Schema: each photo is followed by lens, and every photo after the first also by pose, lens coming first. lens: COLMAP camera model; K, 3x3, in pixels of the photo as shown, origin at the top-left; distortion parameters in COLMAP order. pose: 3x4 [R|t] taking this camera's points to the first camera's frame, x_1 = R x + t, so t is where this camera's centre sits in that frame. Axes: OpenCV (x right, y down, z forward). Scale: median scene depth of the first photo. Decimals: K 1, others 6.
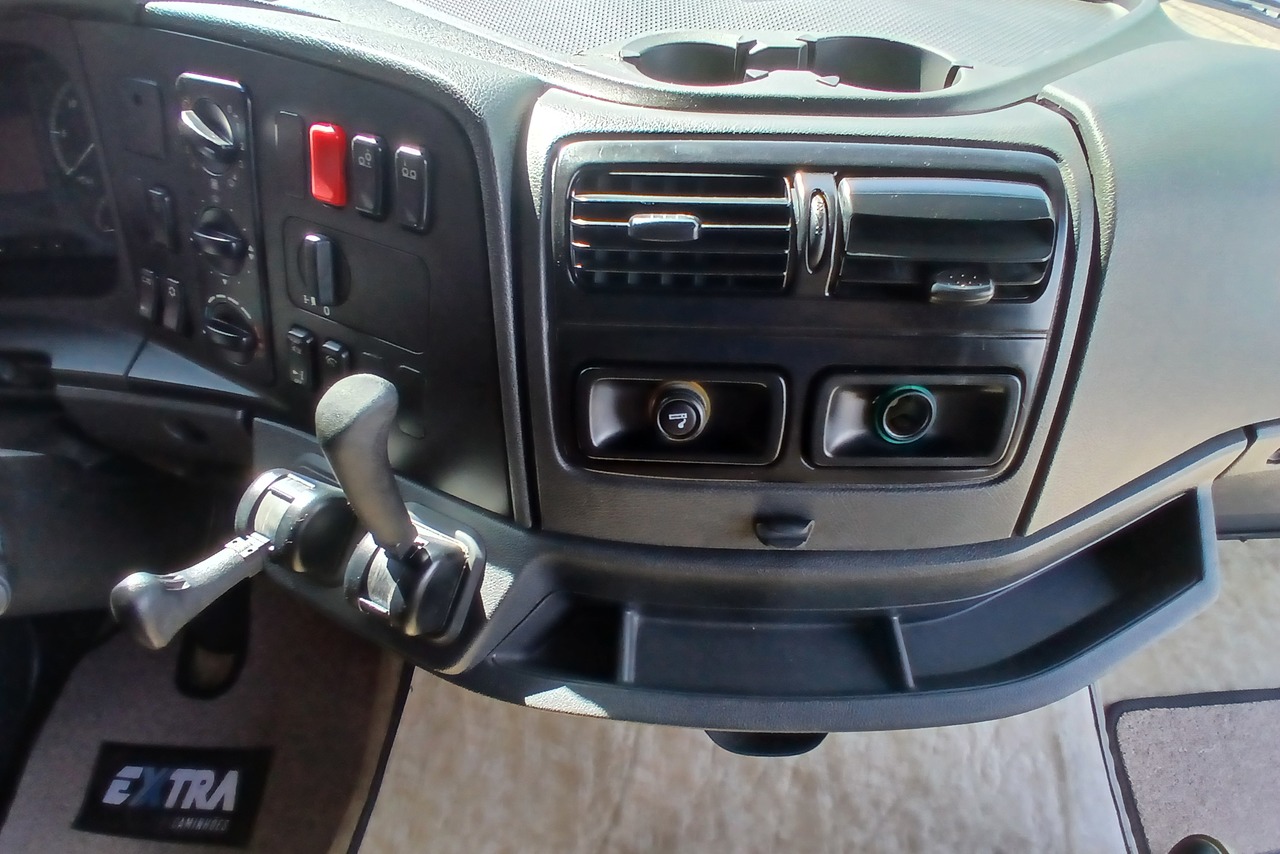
lens RADIAL K [[640.8, 0, 637.5], [0, 640.8, 446.9], [0, 0, 1]] dist [0.003613, -0.045216]
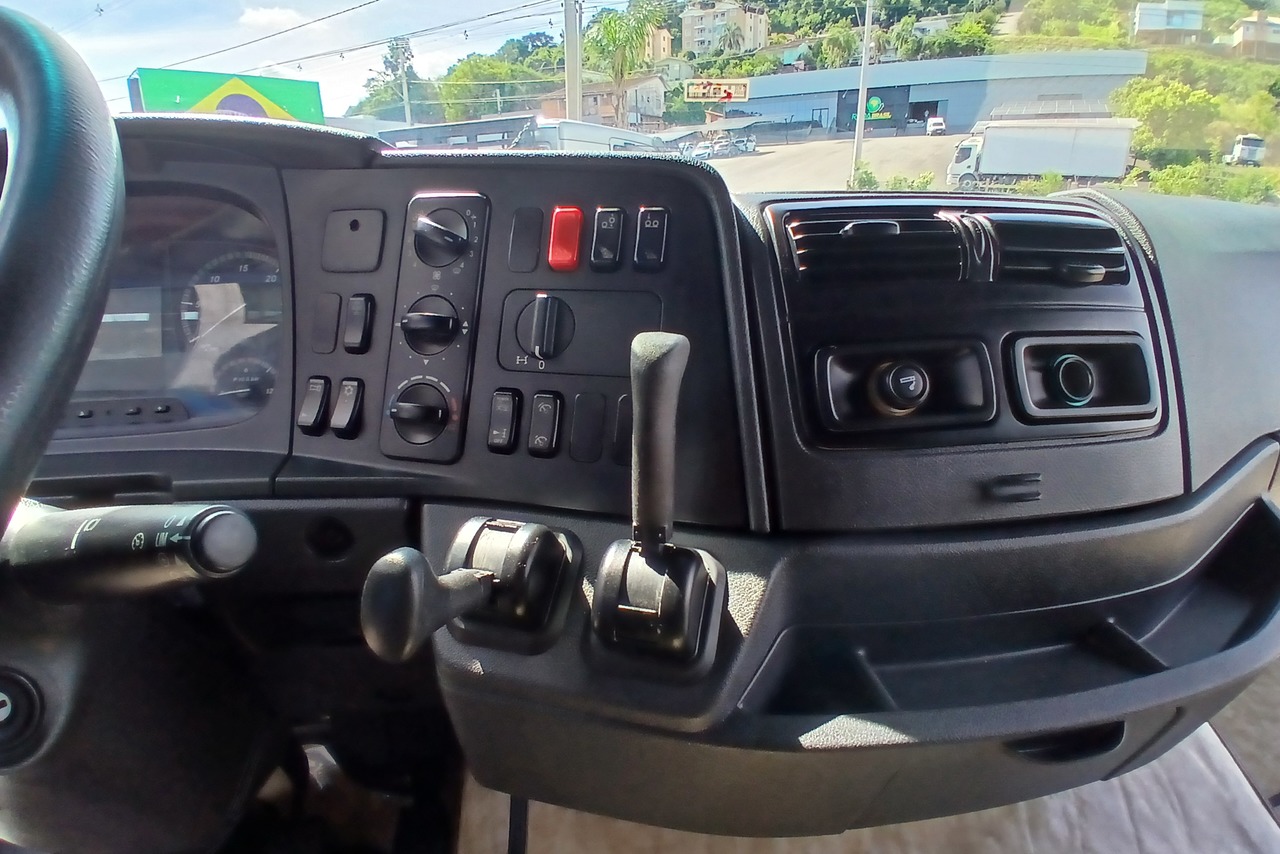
lens RADIAL K [[640.8, 0, 637.5], [0, 640.8, 446.9], [0, 0, 1]] dist [0.003613, -0.045216]
pose [[0.984205, -0.071545, 0.161933, -0.510977], [0.143503, 0.858067, -0.493079, 0.464923], [-0.103672, 0.508529, 0.854781, 0.124791]]
